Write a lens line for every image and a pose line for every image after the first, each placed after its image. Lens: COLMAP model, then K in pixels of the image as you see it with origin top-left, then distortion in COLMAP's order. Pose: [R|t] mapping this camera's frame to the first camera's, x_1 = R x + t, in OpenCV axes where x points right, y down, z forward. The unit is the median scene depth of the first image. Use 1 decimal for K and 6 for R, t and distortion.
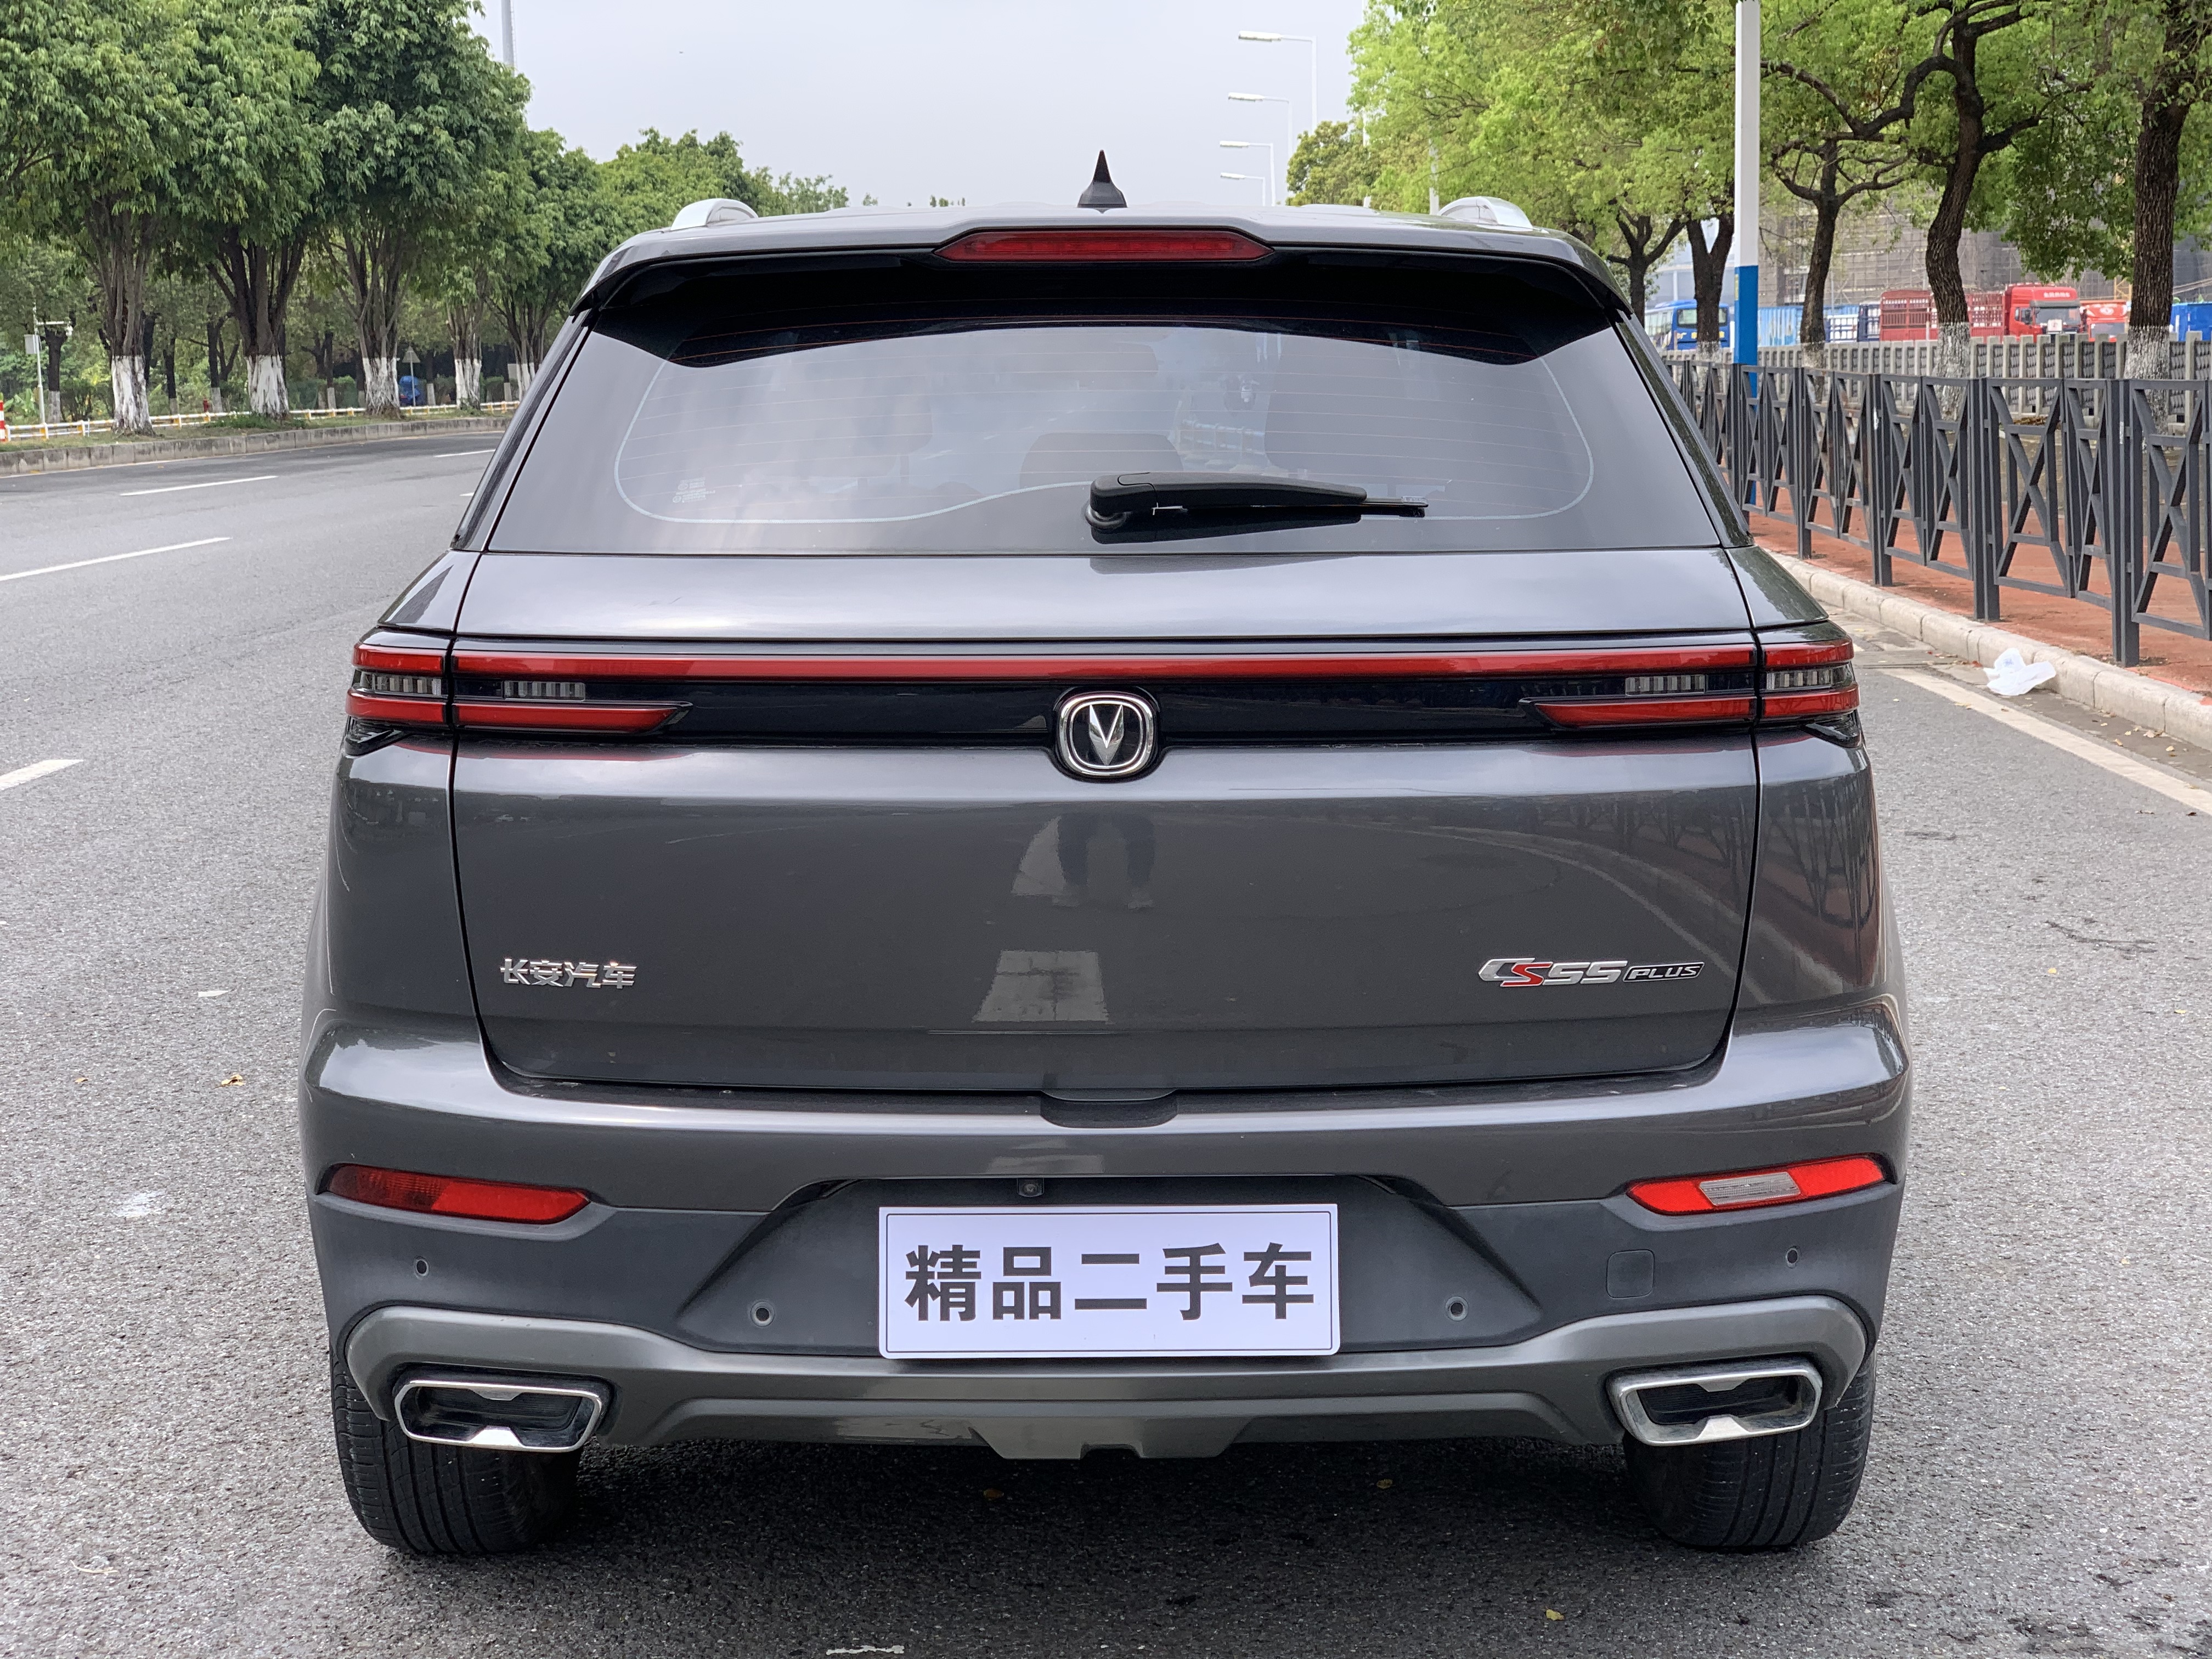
lens RADIAL K [[3332.4, 0, 1147.0], [0, 3332.4, 827.1], [0, 0, 1]] dist [0.129530, -0.589478]
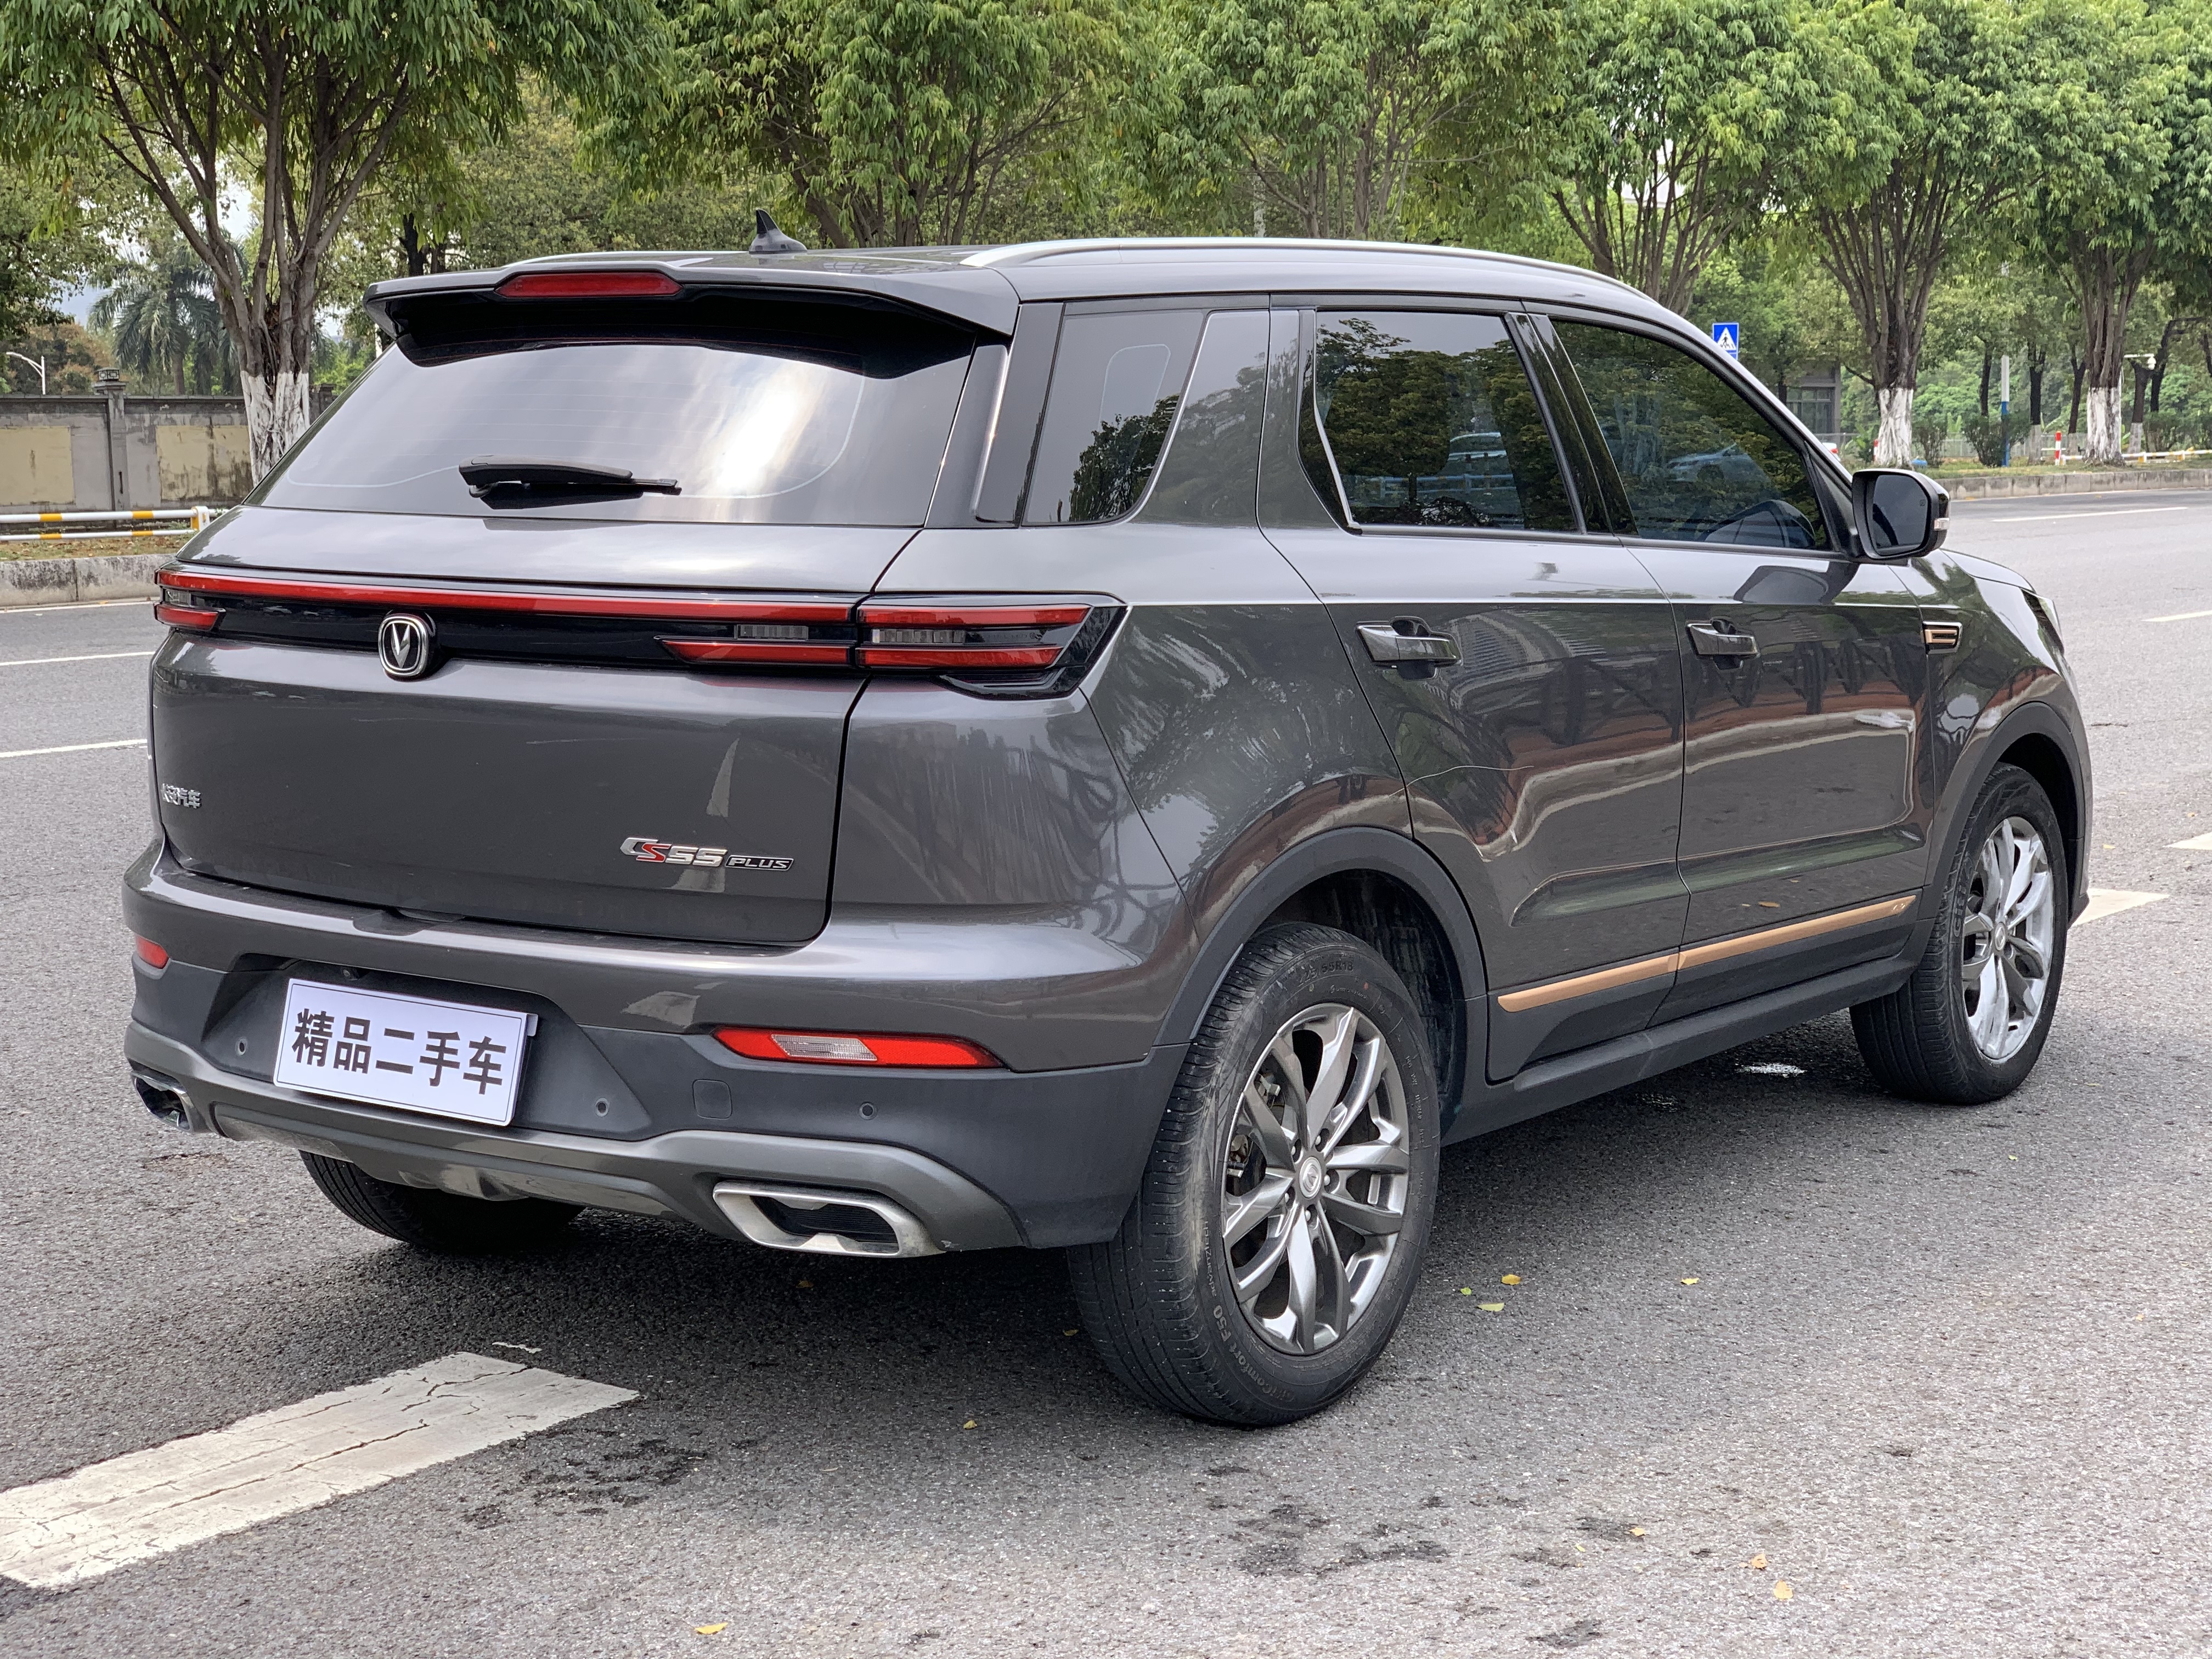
lens RADIAL K [[3303.6, 0, 1106.0], [0, 3303.6, 829.5], [0, 0, 1]] dist [0.217626, -1.036123]
pose [[0.803162, 0.080446, -0.590304, 0.561077], [-0.085427, 0.996153, 0.019523, -0.002290], [0.589604, 0.034748, 0.806945, 0.043248]]
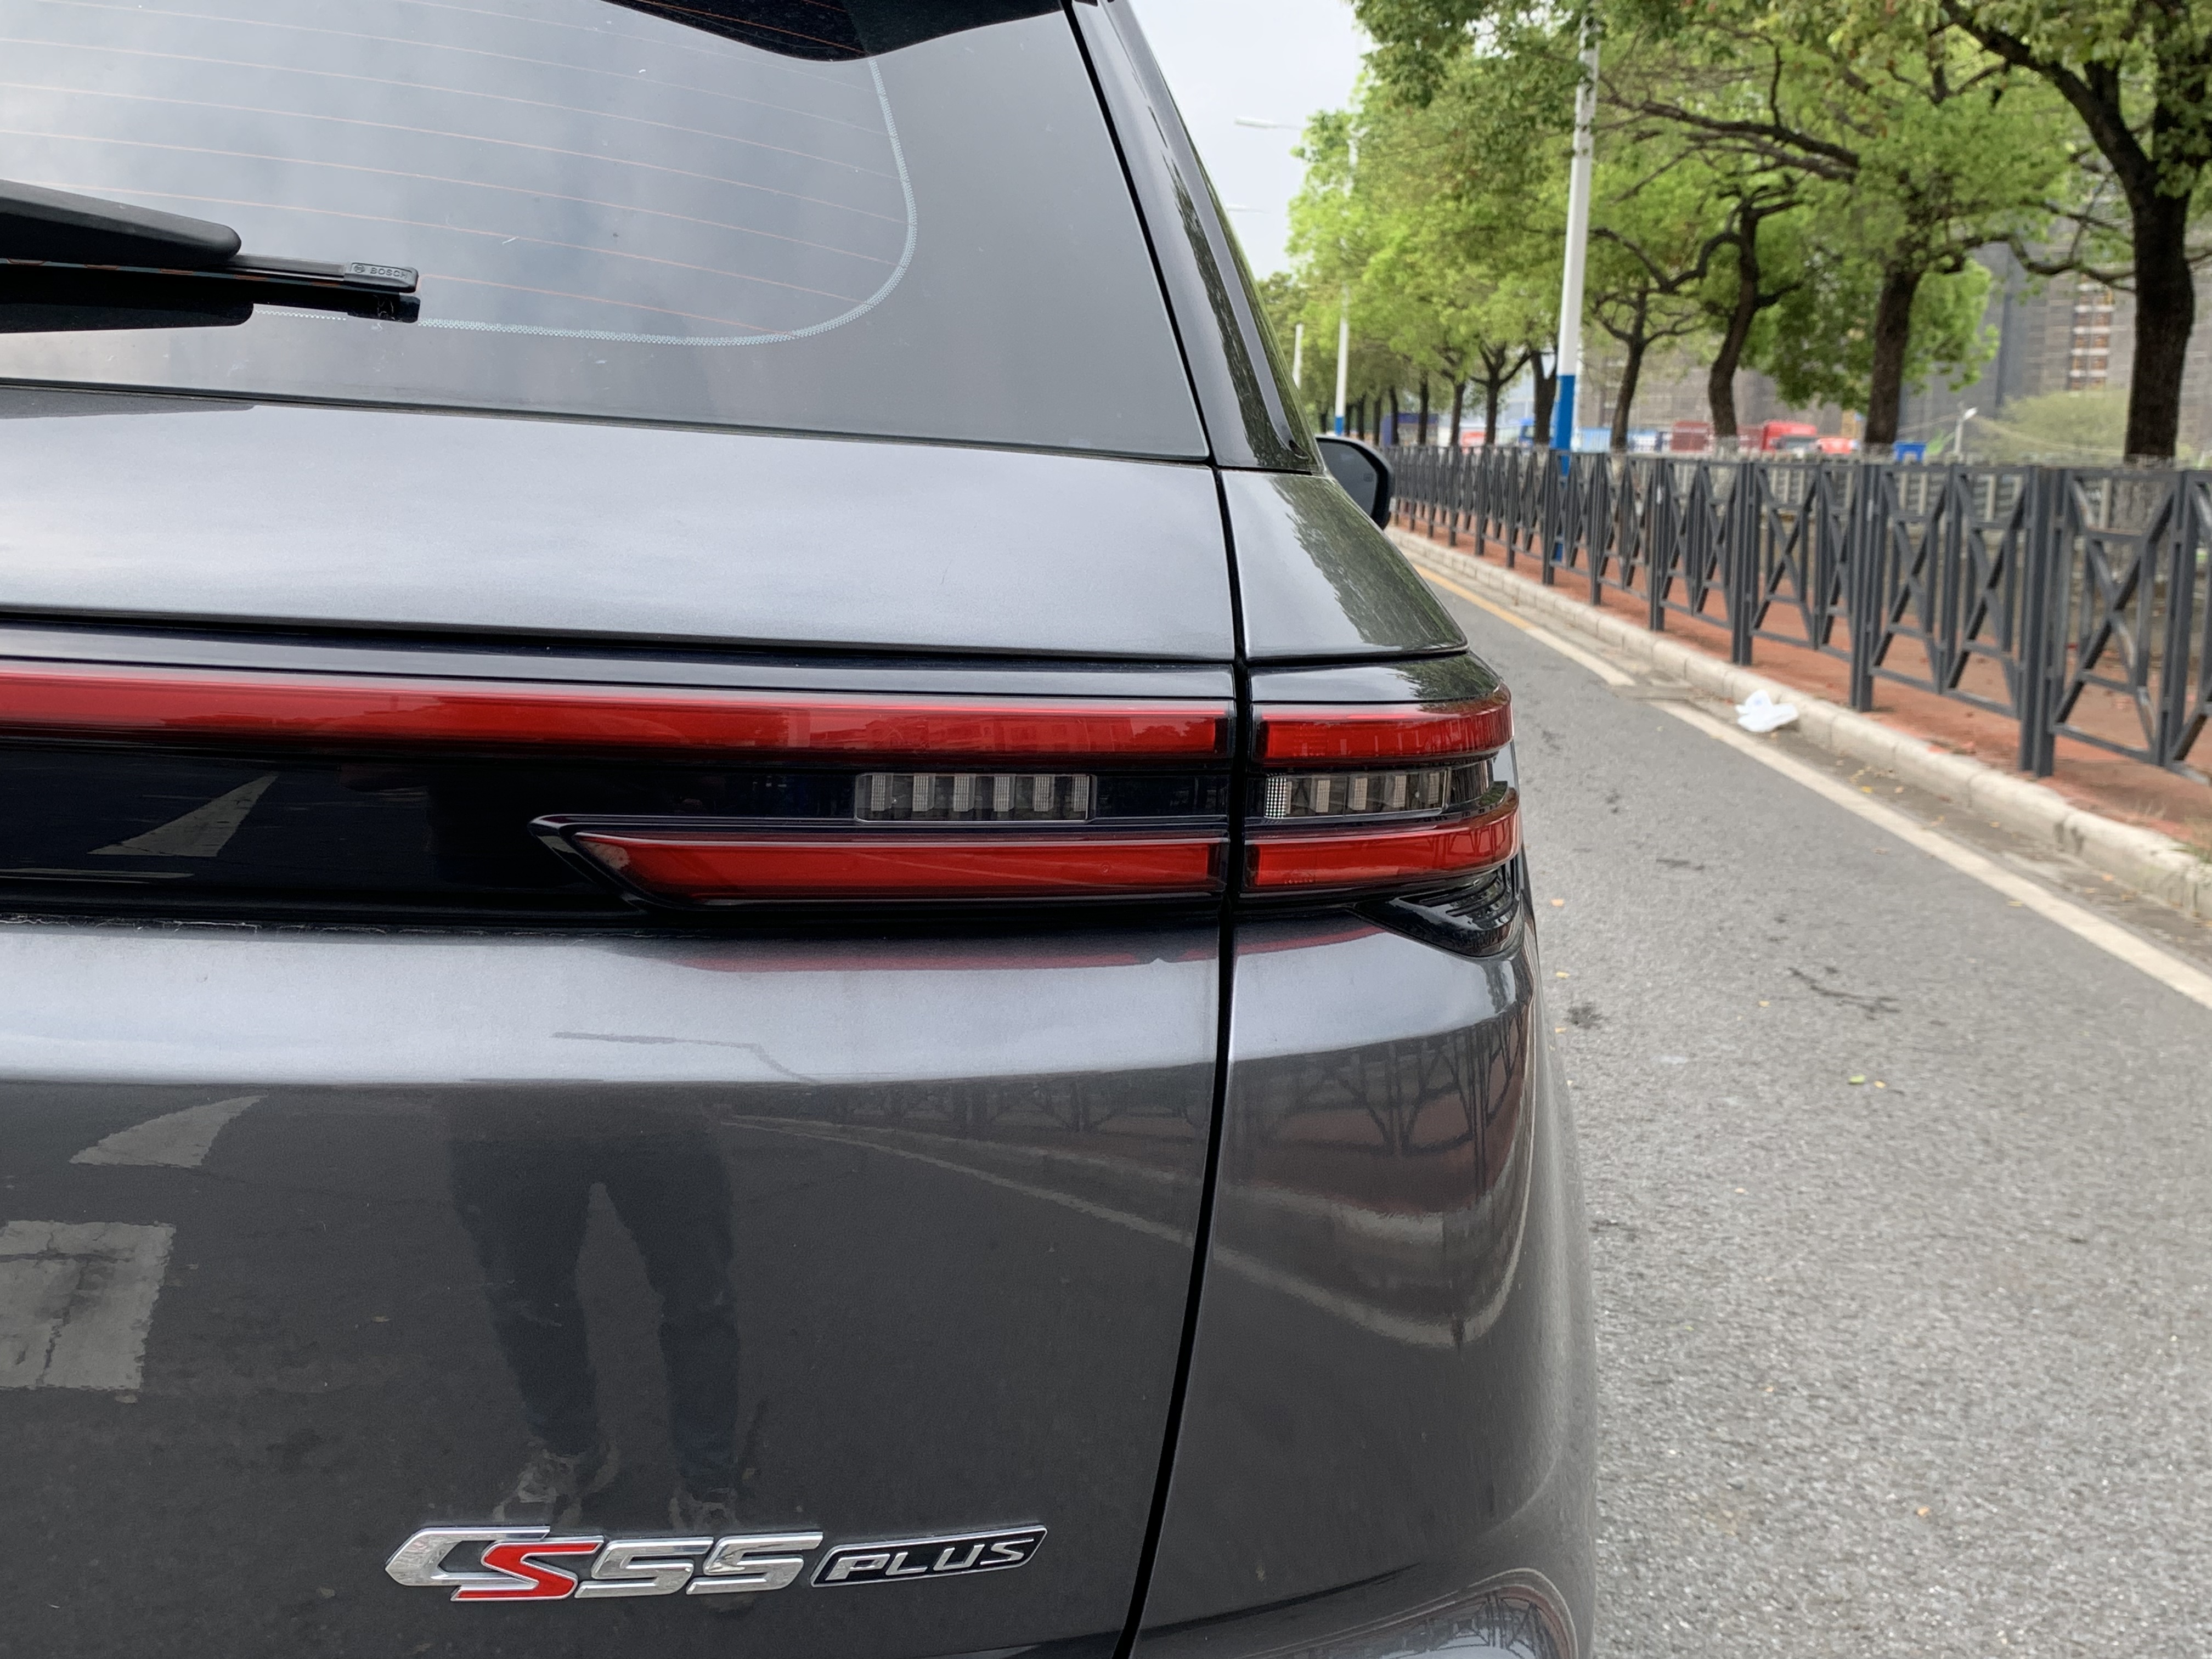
lens RADIAL K [[2367.8, 0, 1106.0], [0, 2367.8, 829.5], [0, 0, 1]] dist [0.030869, -0.076419]
pose [[0.998169, 0.059895, -0.008454, 0.097283], [-0.059685, 0.997947, 0.023235, -0.026052], [0.009828, -0.022688, 0.999694, 0.416304]]
